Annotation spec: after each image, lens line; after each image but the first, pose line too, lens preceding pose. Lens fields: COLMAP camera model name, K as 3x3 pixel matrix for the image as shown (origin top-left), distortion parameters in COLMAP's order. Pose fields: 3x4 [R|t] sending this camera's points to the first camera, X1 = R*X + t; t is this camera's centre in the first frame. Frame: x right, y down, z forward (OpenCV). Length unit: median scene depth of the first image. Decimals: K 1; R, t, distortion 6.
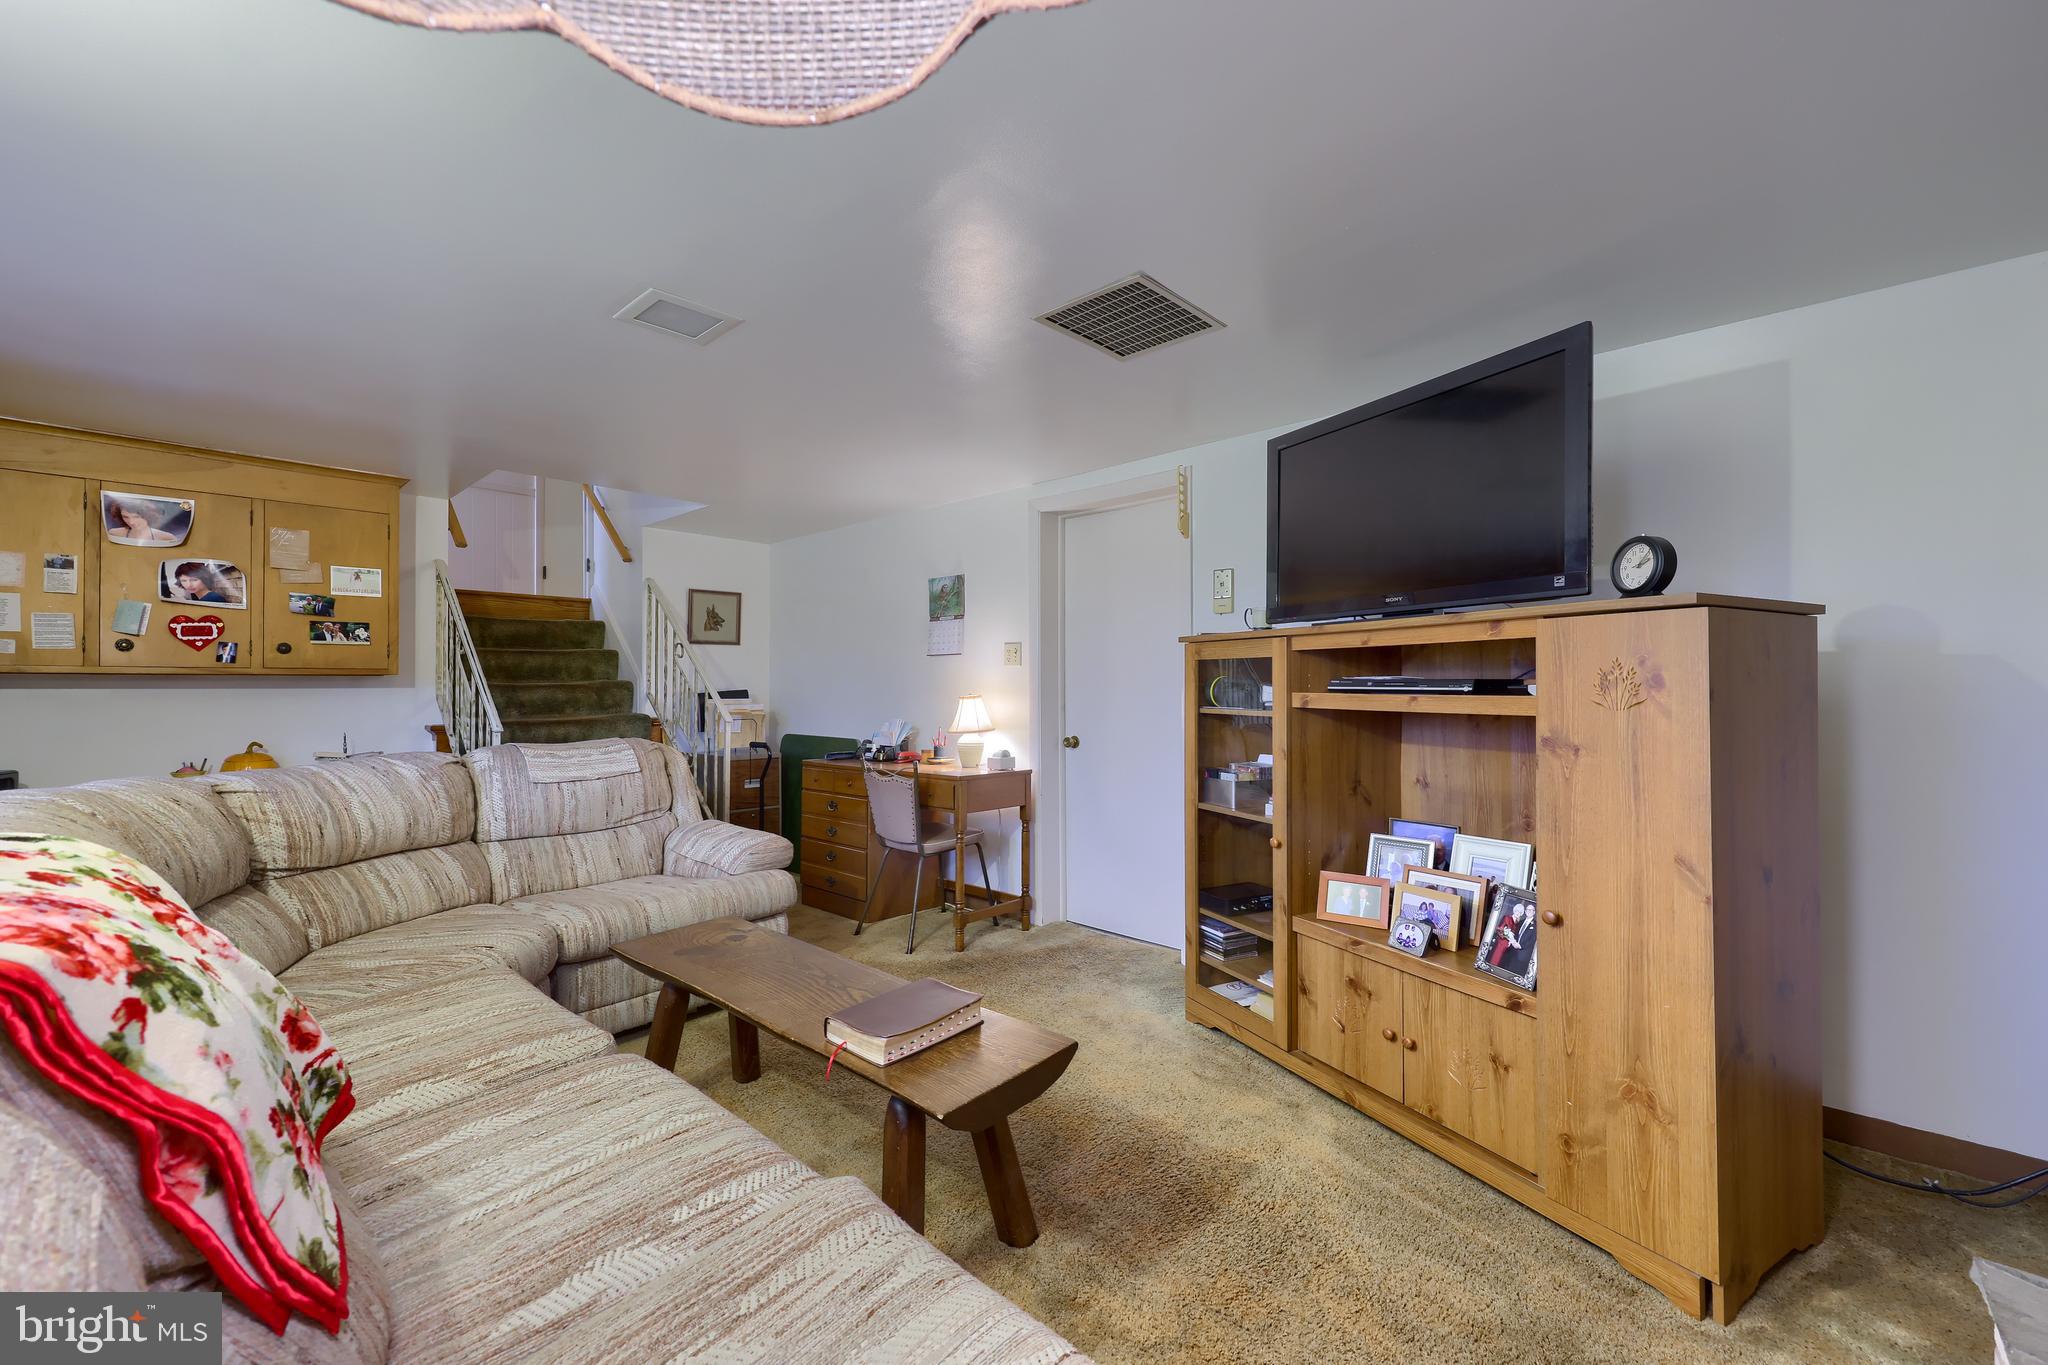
lens RADIAL K [[800.2, 0, 1026.2], [0, 800.2, 681.9], [0, 0, 1]] dist [-0.000239, -0.000014]
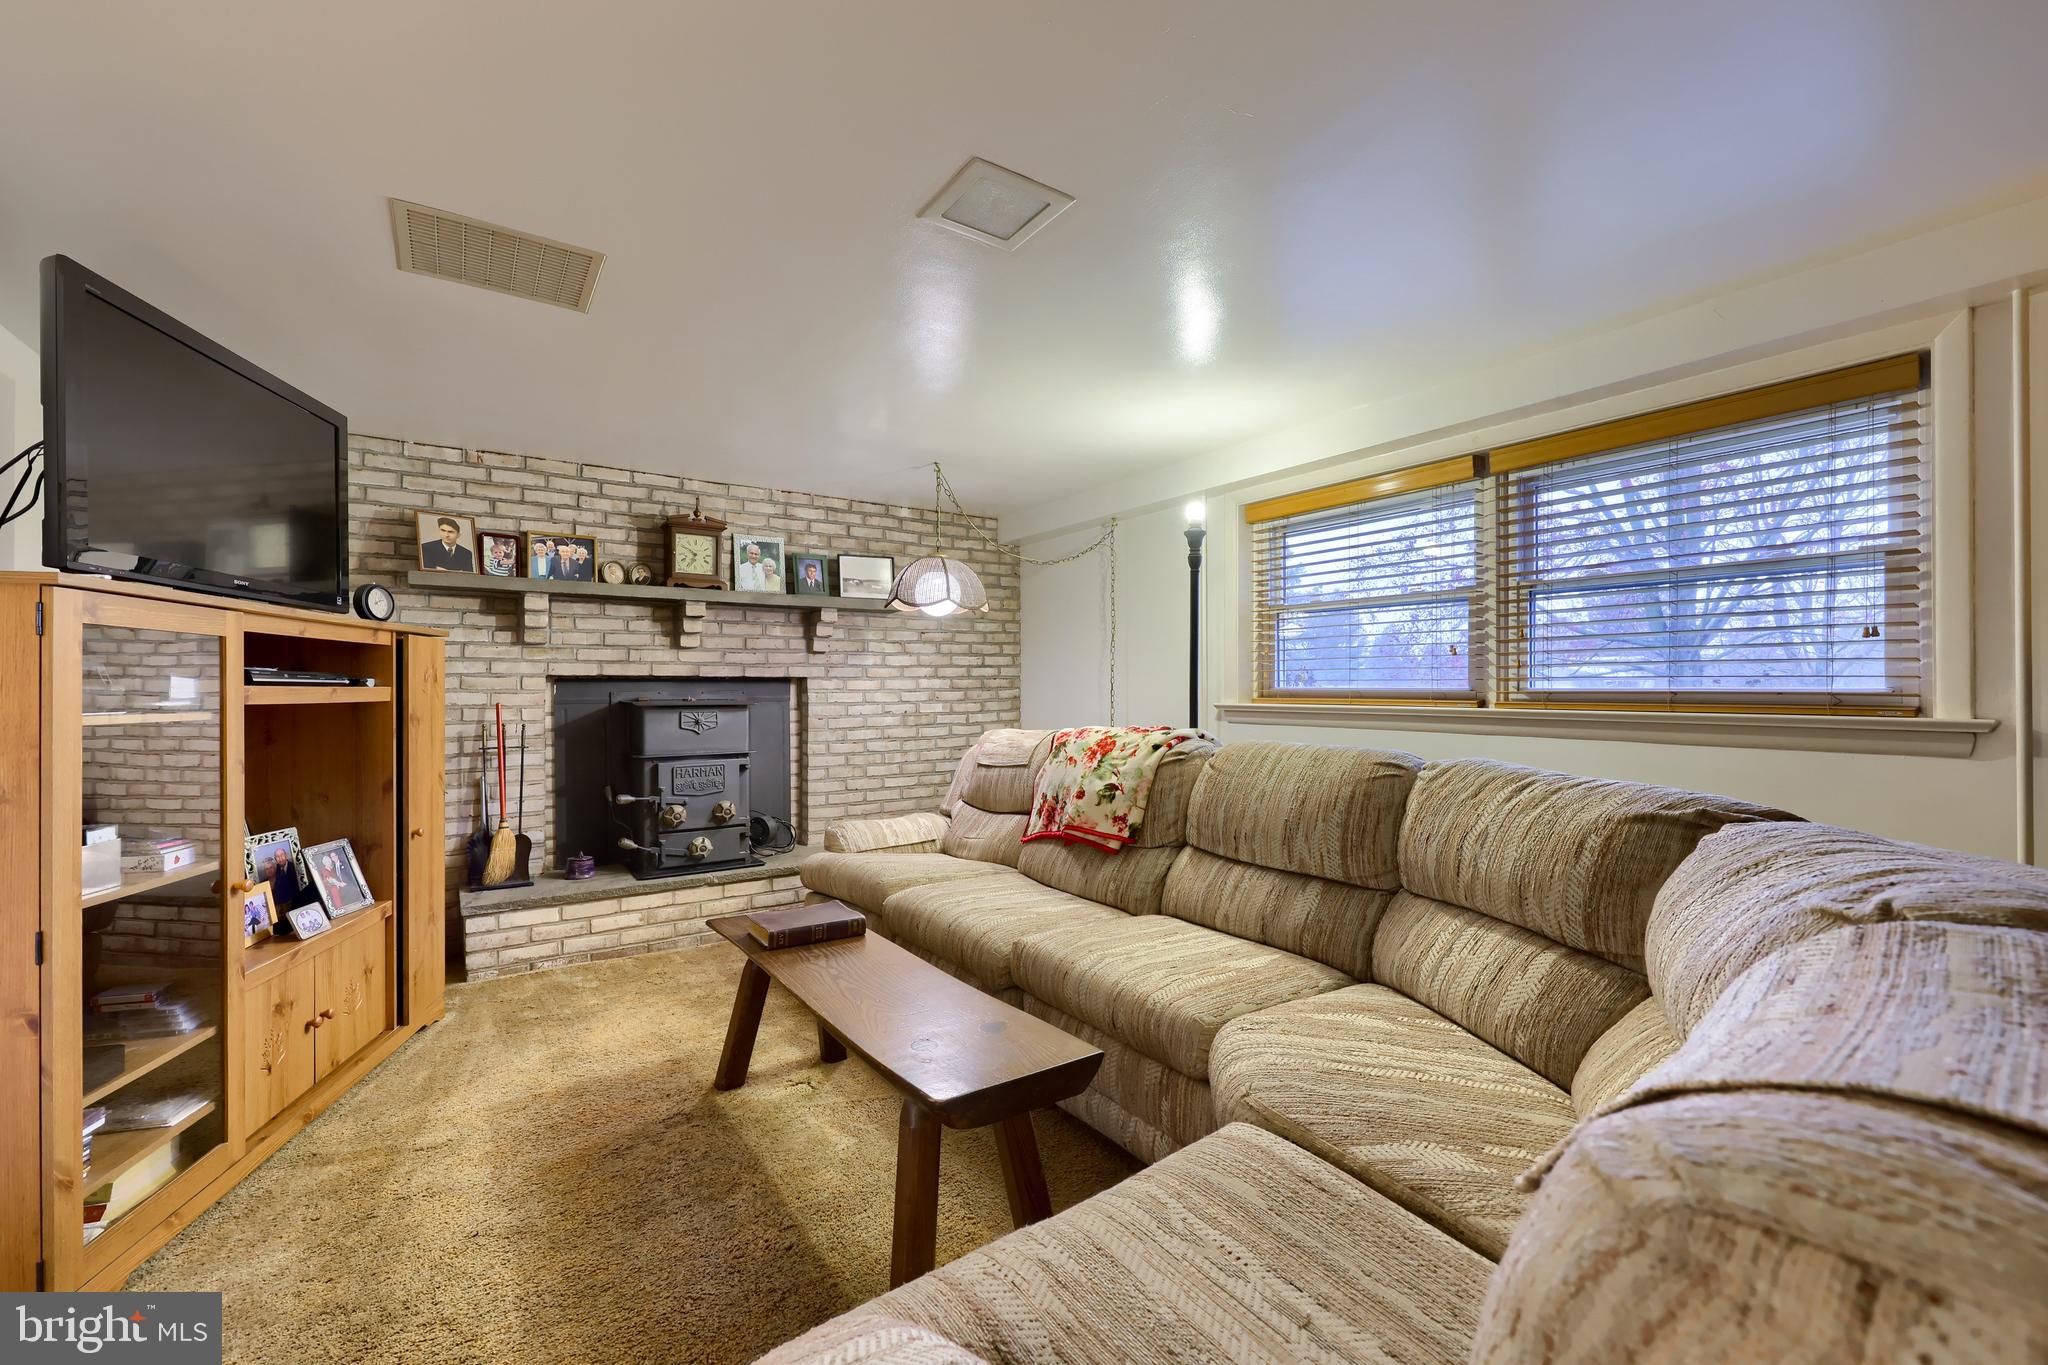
lens RADIAL K [[800.2, 0, 1021.5], [0, 800.2, 683.9], [0, 0, 1]] dist [-0.000239, -0.000014]
pose [[-0.971225, 0.002255, 0.238152, -0.670297], [0.000587, 0.999975, -0.007075, 0.020099], [-0.238162, -0.006731, -0.971202, 1.815002]]
